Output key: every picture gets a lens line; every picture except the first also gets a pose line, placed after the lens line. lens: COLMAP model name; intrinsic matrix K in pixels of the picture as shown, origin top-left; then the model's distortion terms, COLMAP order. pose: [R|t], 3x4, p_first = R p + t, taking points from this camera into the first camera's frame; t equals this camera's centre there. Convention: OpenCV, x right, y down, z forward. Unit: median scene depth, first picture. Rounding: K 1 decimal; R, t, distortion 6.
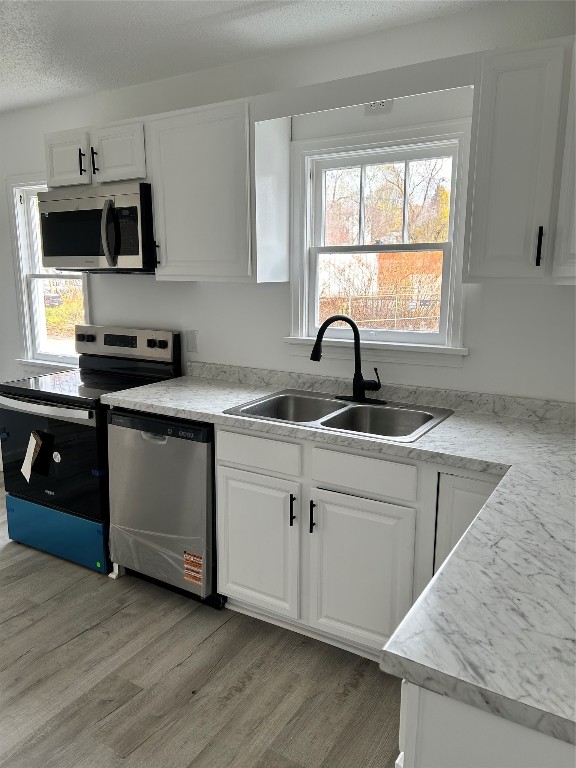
lens RADIAL K [[575.6, 0, 282.4], [0, 575.6, 384.4], [0, 0, 1]] dist [0.055602, -0.065227]
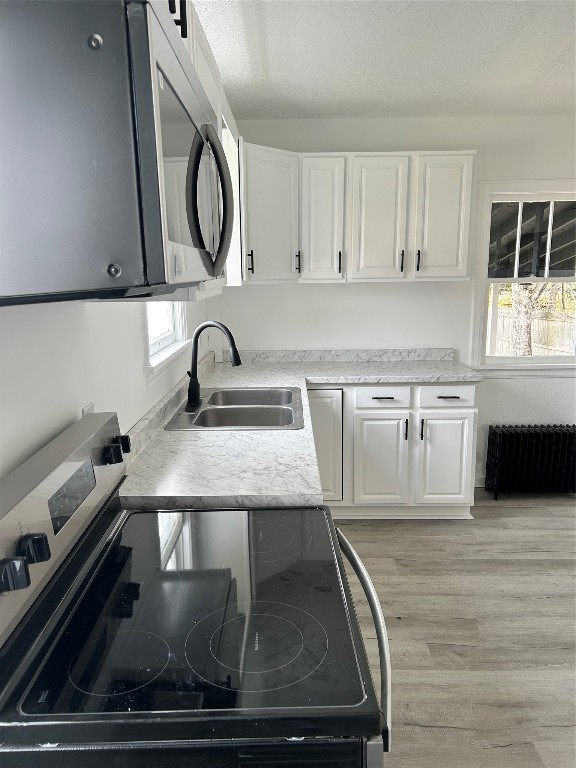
lens RADIAL K [[575.6, 0, 282.4], [0, 575.6, 384.4], [0, 0, 1]] dist [0.055602, -0.065227]
pose [[-0.517124, -0.159028, 0.841007, -0.870383], [0.177482, 0.941307, 0.287125, -0.295429], [-0.837307, 0.297743, -0.458548, 1.445018]]
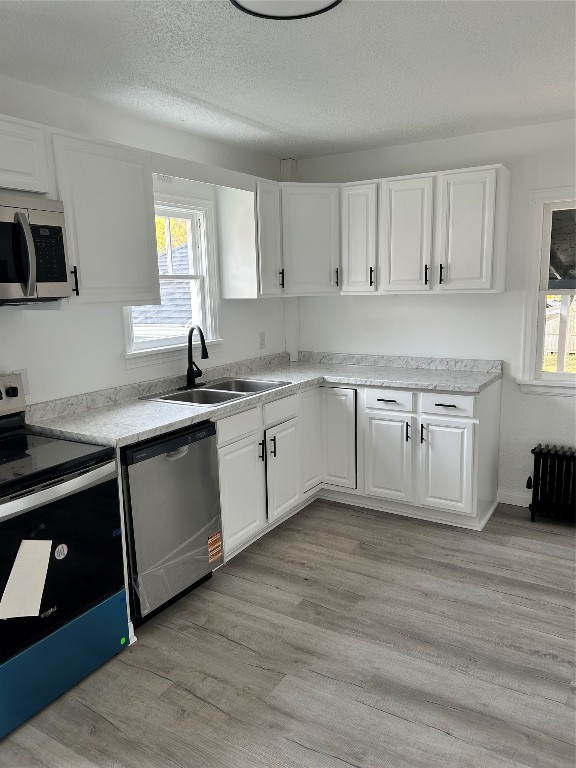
lens RADIAL K [[579.1, 0, 287.8], [0, 579.1, 382.0], [0, 0, 1]] dist [0.065819, -0.067733]
pose [[-0.007265, -0.168765, 0.985629, -1.344115], [0.218641, 0.961539, 0.166252, -0.177765], [-0.975778, 0.216707, 0.029913, 0.796508]]
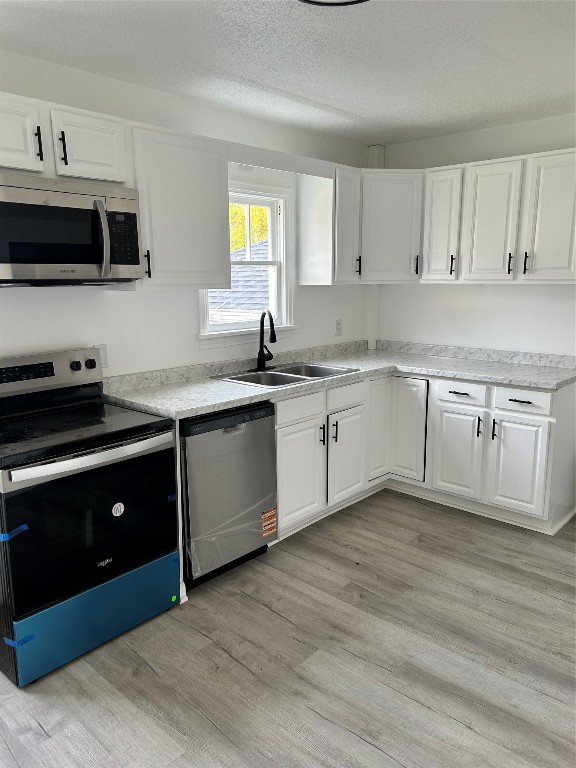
lens RADIAL K [[579.8, 0, 285.8], [0, 579.8, 383.9], [0, 0, 1]] dist [0.061051, -0.063895]
pose [[0.184826, -0.183900, 0.965412, -1.363150], [0.198510, 0.969074, 0.146593, -0.147886], [-0.962514, 0.164549, 0.215616, 0.695550]]
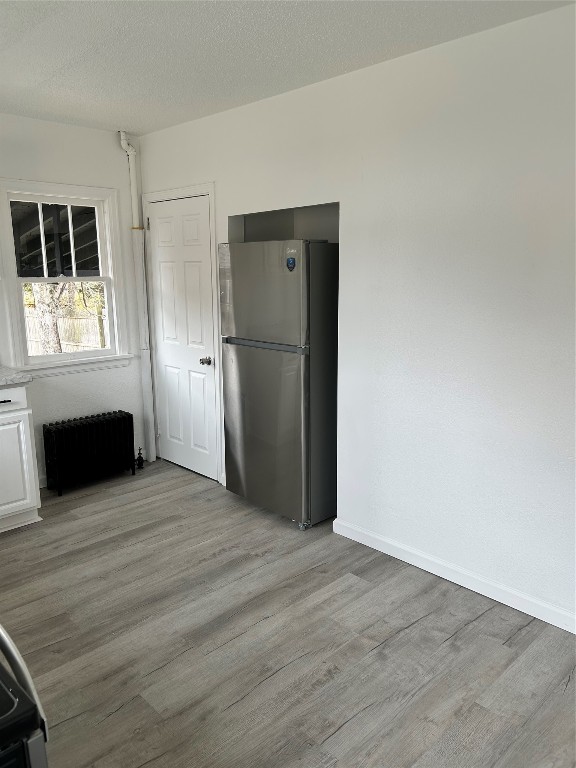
lens RADIAL K [[575.6, 0, 282.4], [0, 575.6, 384.4], [0, 0, 1]] dist [0.055602, -0.065227]
pose [[-0.969567, -0.045071, 0.240643, -0.859291], [0.051412, 0.923510, 0.380113, -0.306323], [-0.239368, 0.380917, -0.893088, 1.499262]]
